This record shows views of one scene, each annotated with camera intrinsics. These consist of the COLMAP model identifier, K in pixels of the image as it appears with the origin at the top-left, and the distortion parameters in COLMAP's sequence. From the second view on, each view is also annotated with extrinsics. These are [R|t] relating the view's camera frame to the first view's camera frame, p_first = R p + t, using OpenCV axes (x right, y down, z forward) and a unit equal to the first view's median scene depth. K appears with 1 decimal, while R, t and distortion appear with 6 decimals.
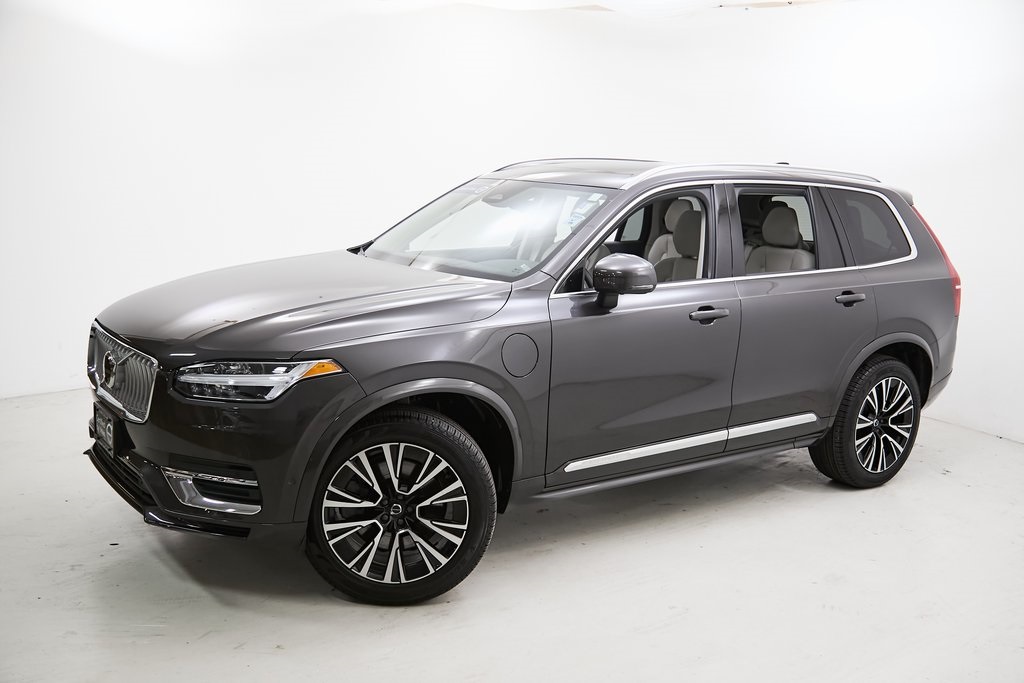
lens RADIAL K [[926.7, 0, 512.0], [0, 926.7, 341.5], [0, 0, 1]] dist [-0.006242, 0.068886]
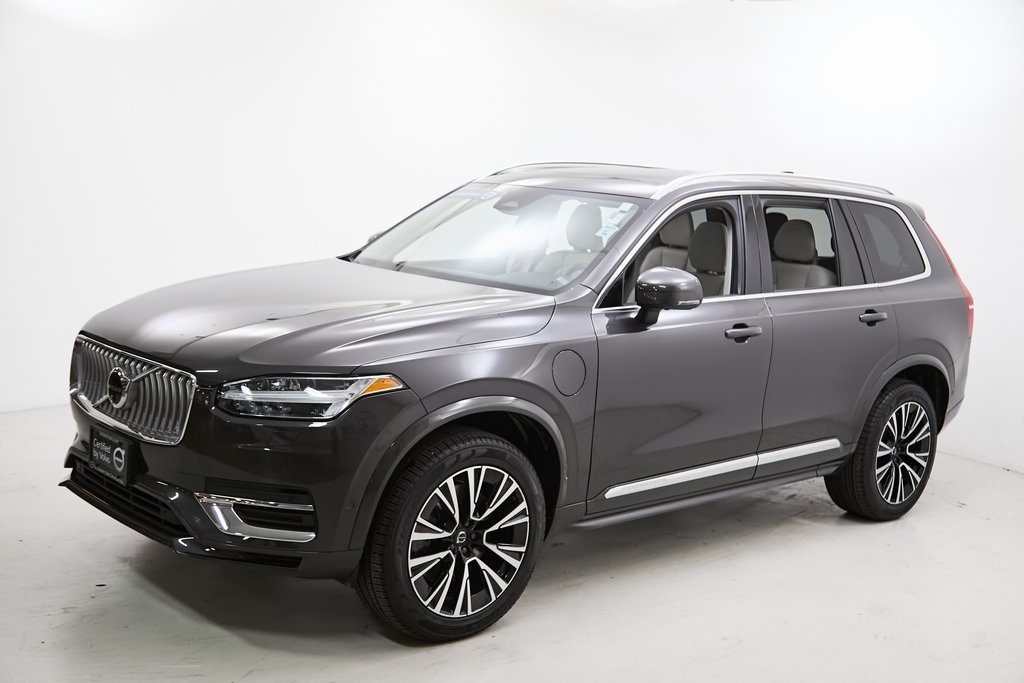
lens RADIAL K [[1090.8, 0, 512.0], [0, 1090.8, 341.5], [0, 0, 1]] dist [0.021492, 0.051768]
pose [[0.995138, 0.005650, 0.098327, -0.123612], [-0.003062, 0.999645, -0.026458, 0.009639], [-0.098442, 0.026029, 0.994802, -0.080403]]
